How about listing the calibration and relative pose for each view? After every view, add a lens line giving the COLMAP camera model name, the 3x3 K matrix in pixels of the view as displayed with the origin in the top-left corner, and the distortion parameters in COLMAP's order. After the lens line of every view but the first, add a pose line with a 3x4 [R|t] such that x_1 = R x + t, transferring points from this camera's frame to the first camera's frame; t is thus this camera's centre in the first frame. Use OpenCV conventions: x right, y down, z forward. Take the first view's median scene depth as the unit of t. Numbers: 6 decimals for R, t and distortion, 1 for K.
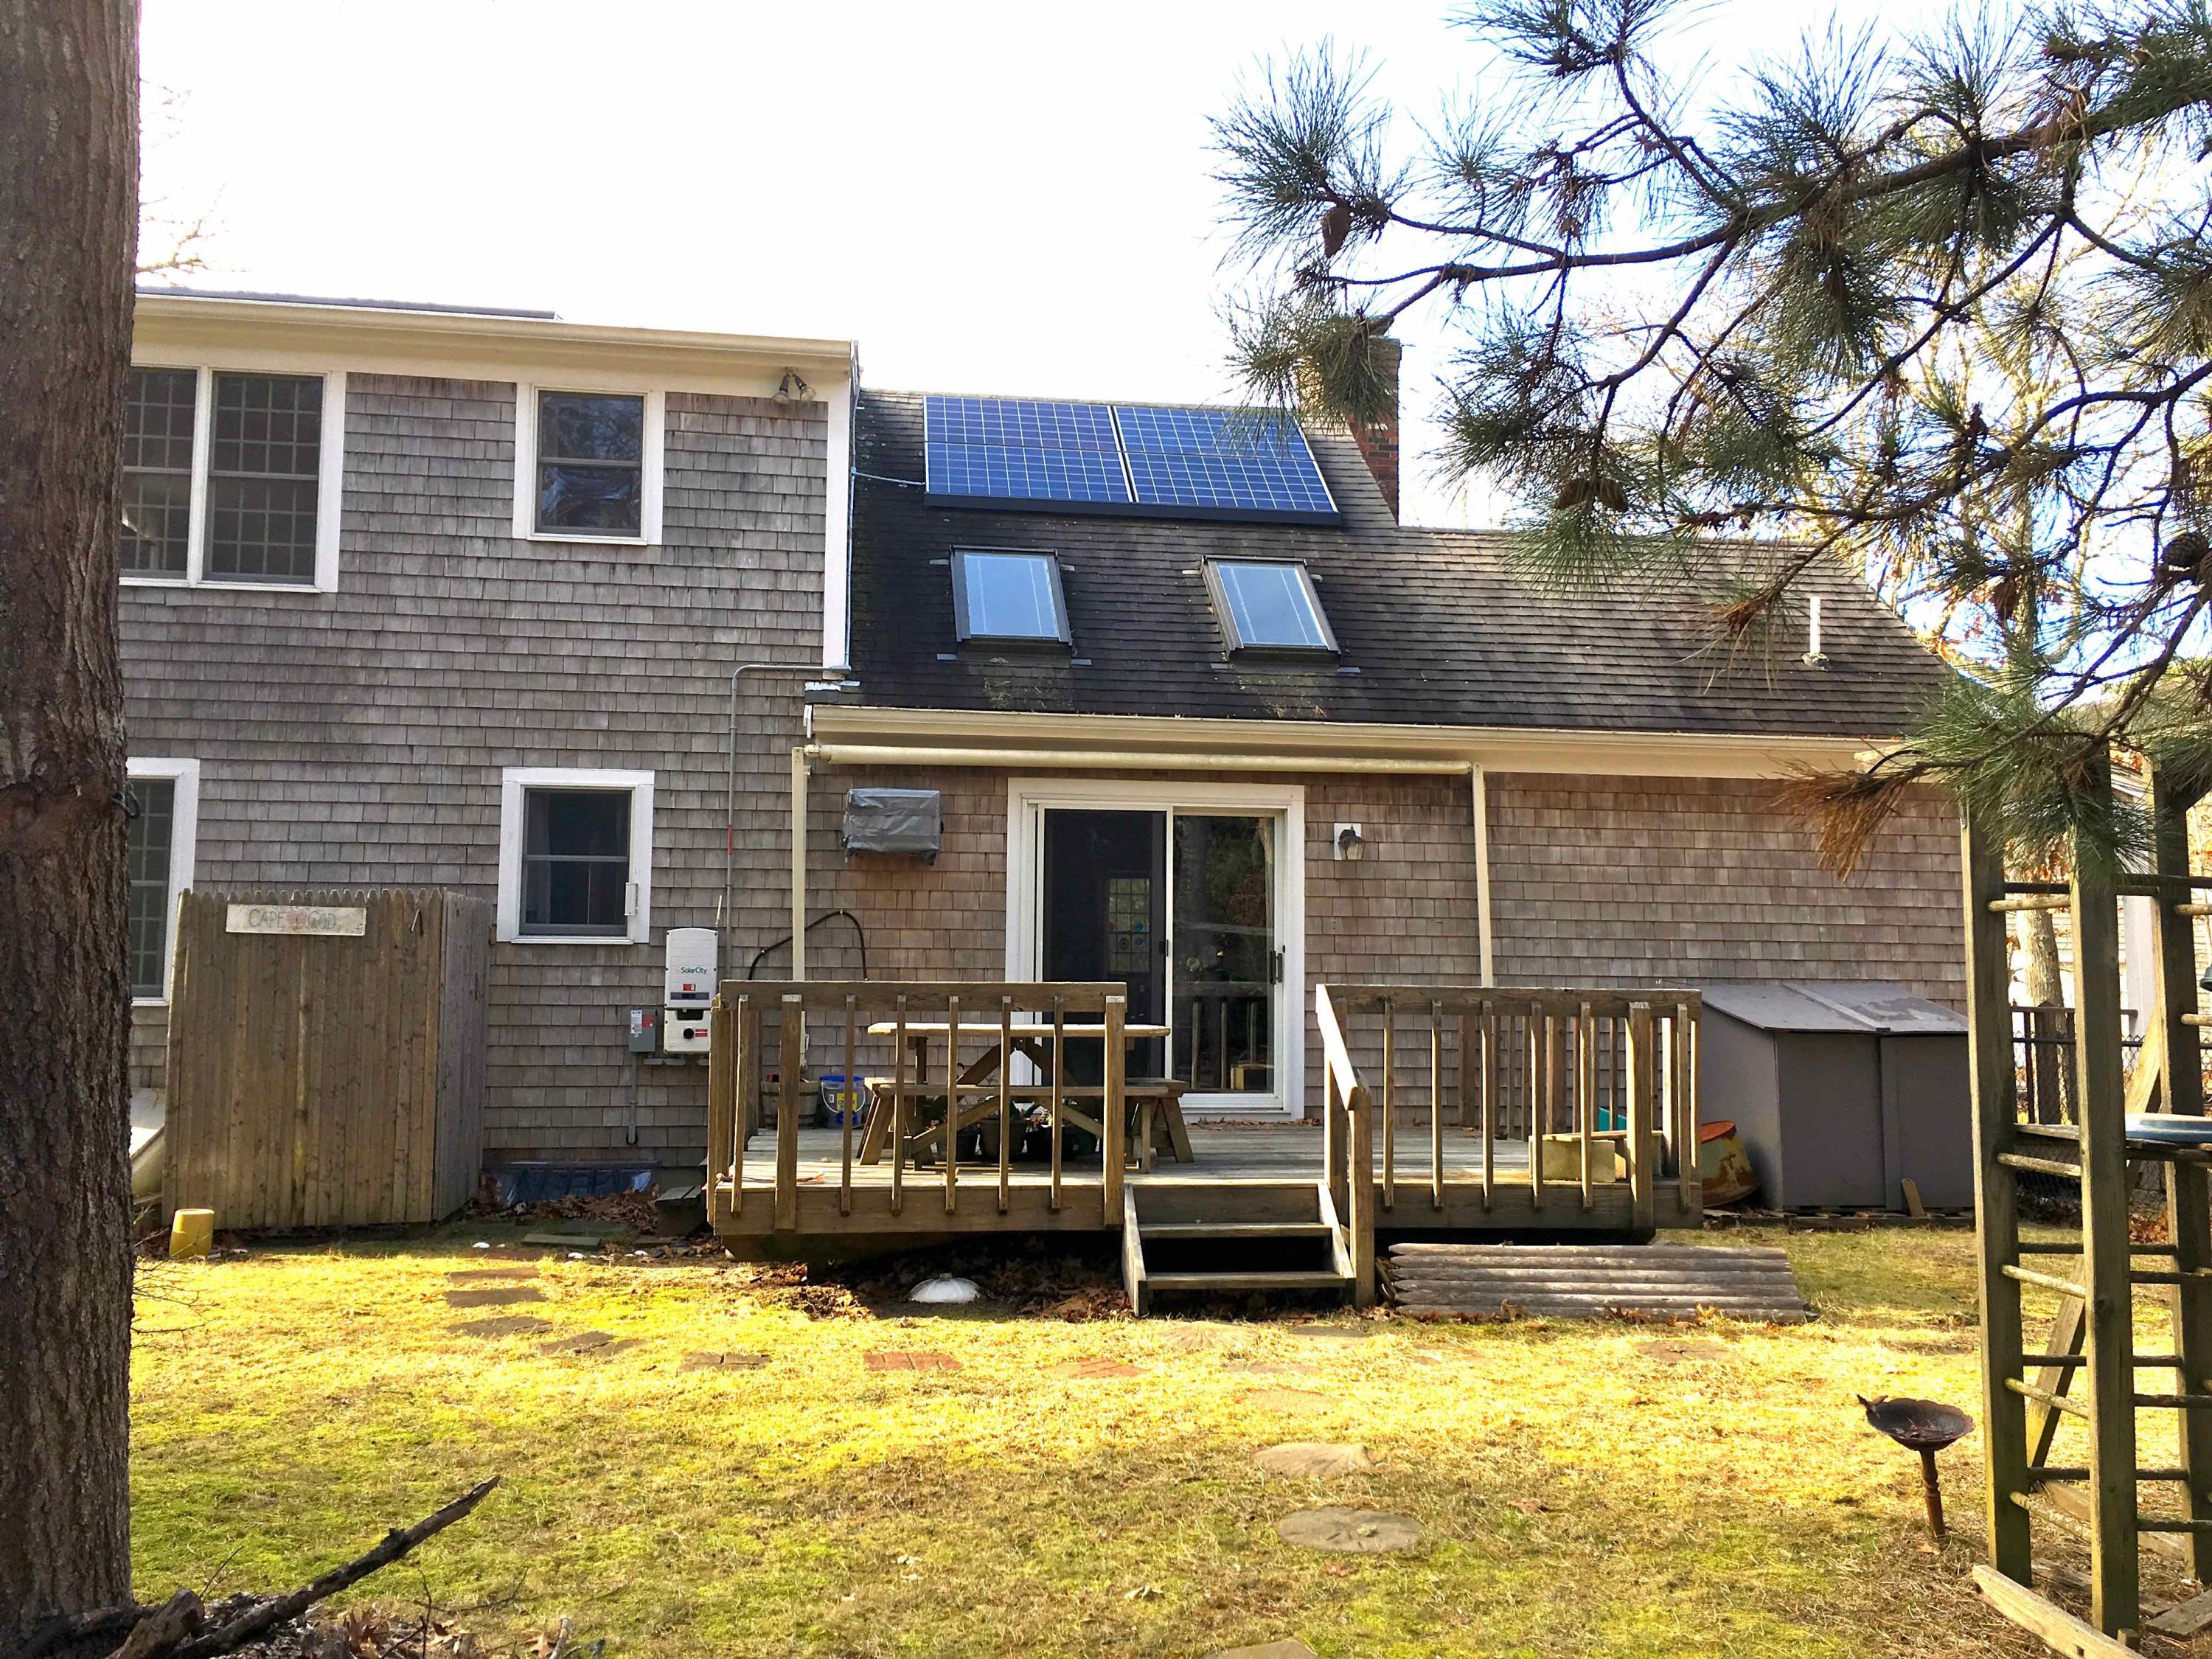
lens RADIAL K [[1870.3, 0, 1105.4], [0, 1870.3, 811.2], [0, 0, 1]] dist [0.075402, -0.082614]
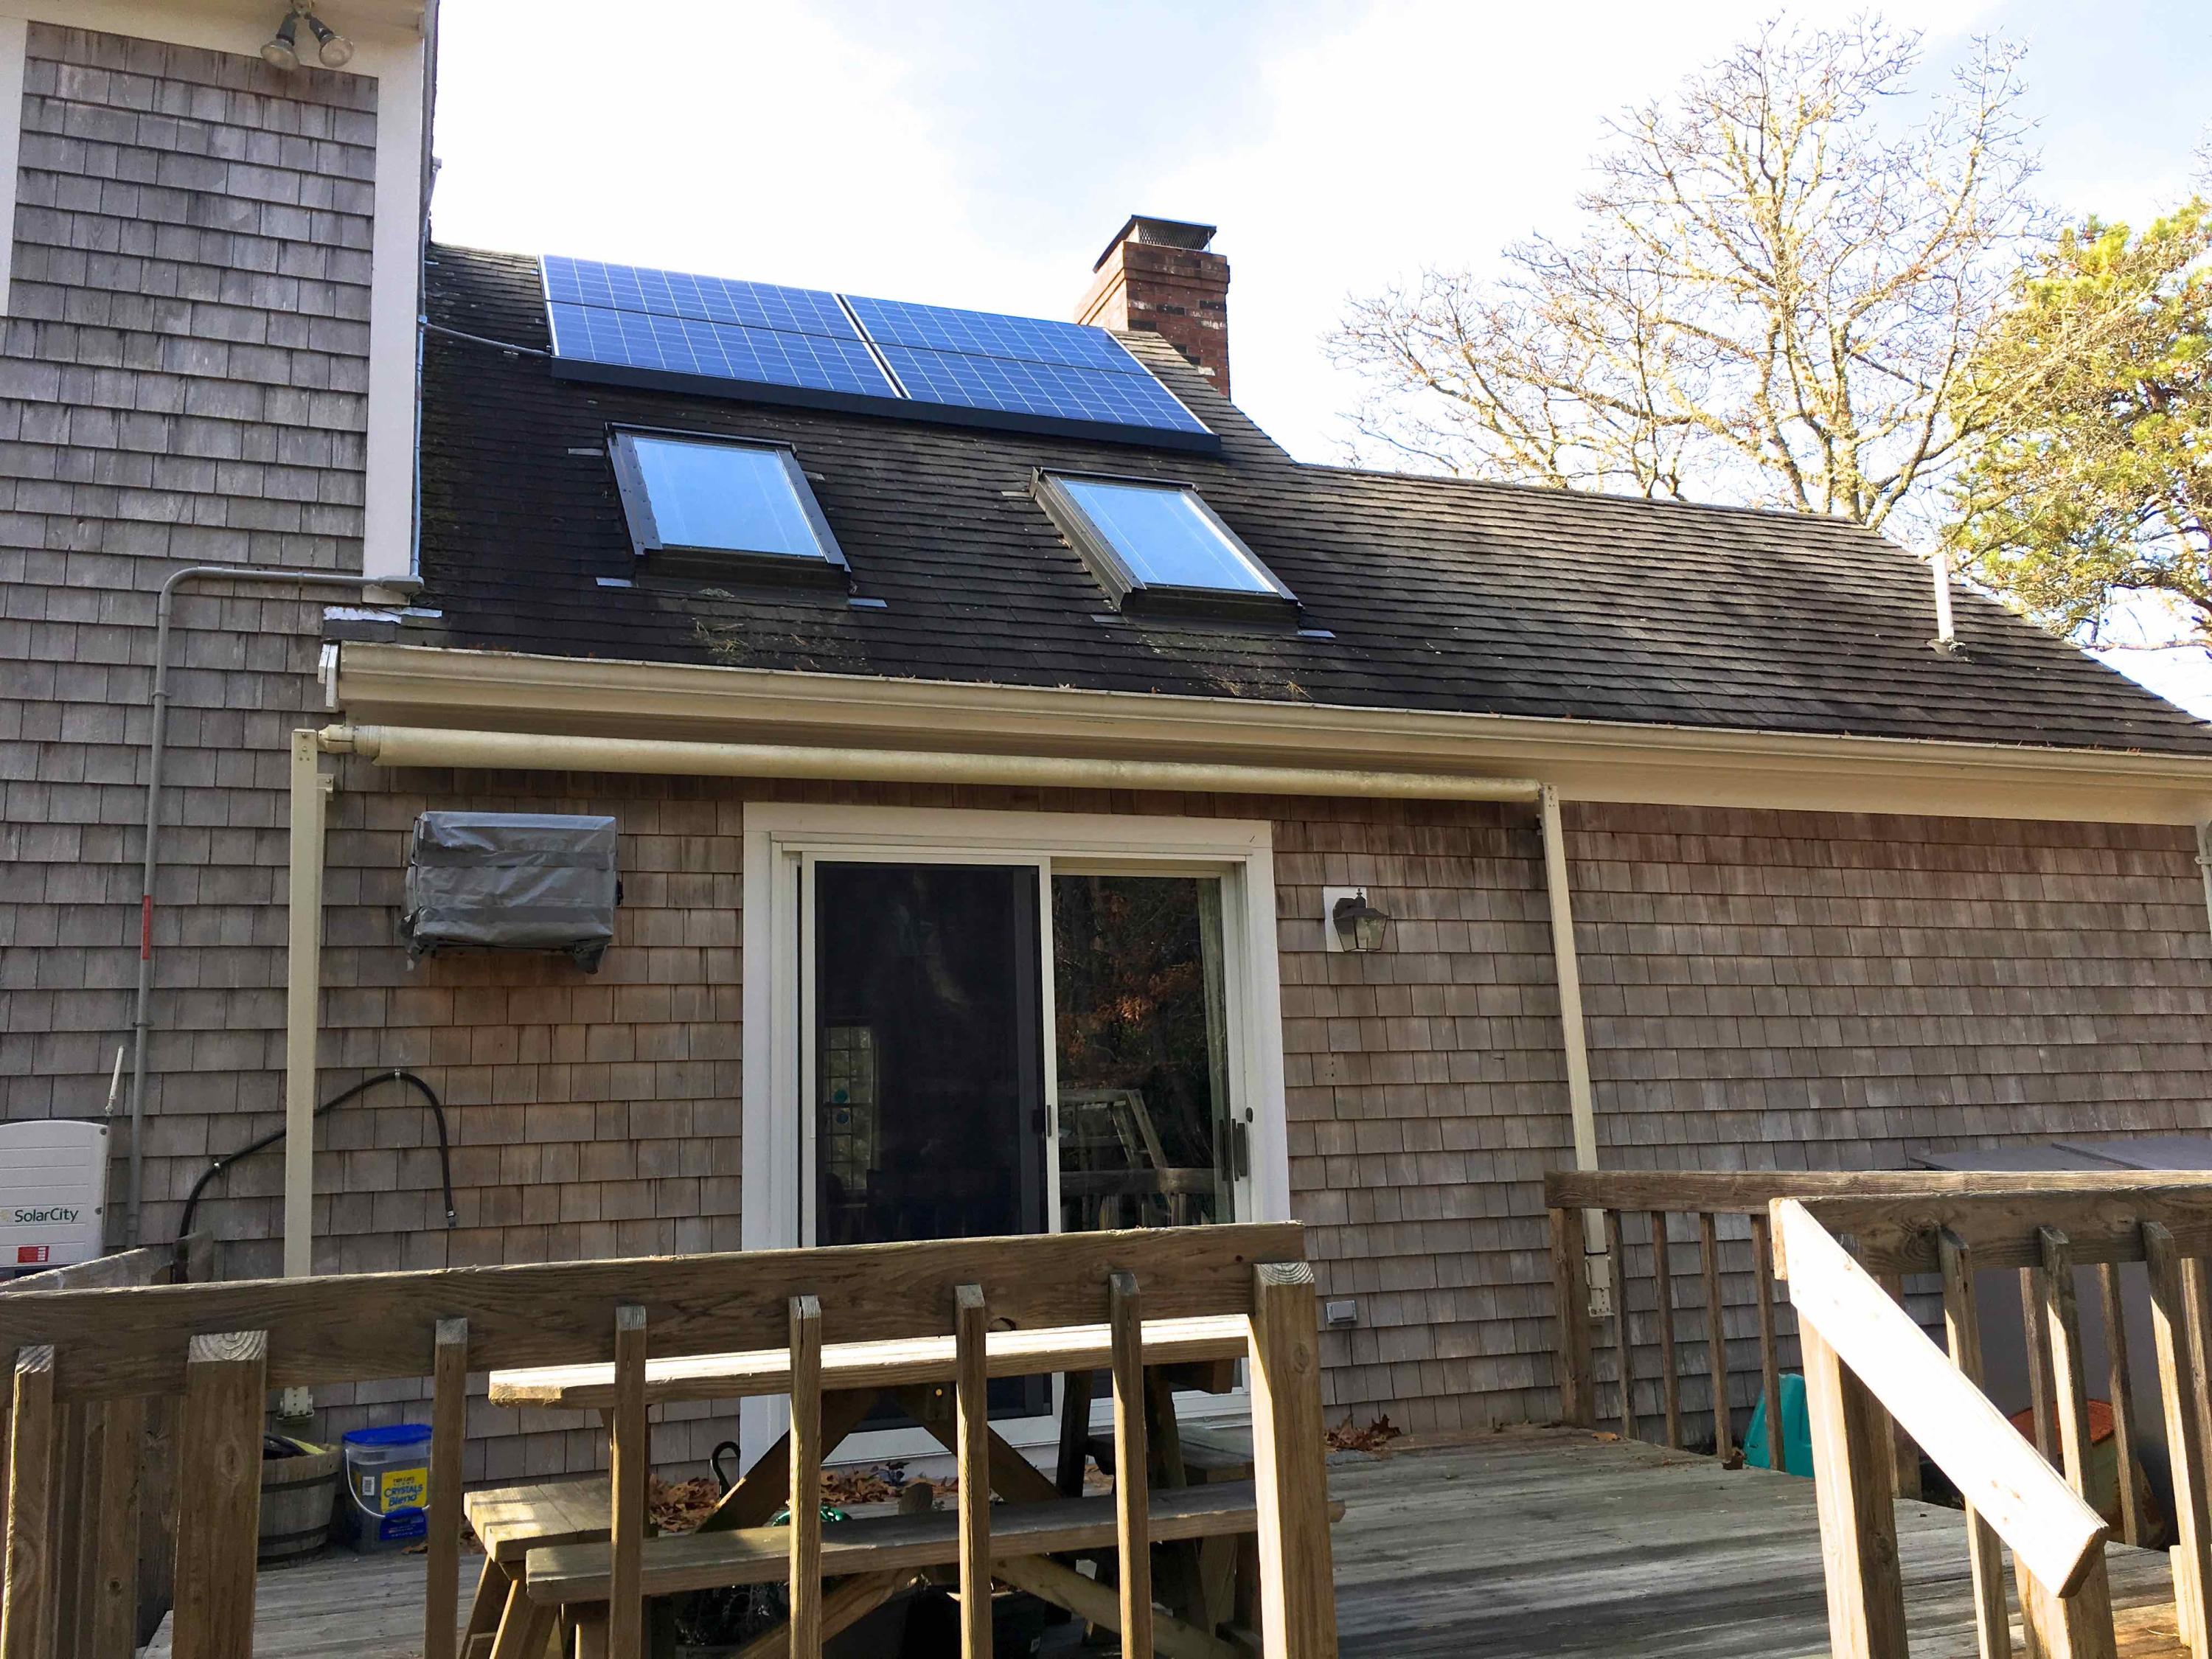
lens RADIAL K [[1870.3, 0, 1105.4], [0, 1870.3, 811.2], [0, 0, 1]] dist [0.075402, -0.082614]
pose [[0.975069, -0.001915, 0.221894, -0.069172], [0.021642, 0.996016, -0.086503, 0.031613], [-0.220844, 0.089149, 0.971226, 0.468721]]
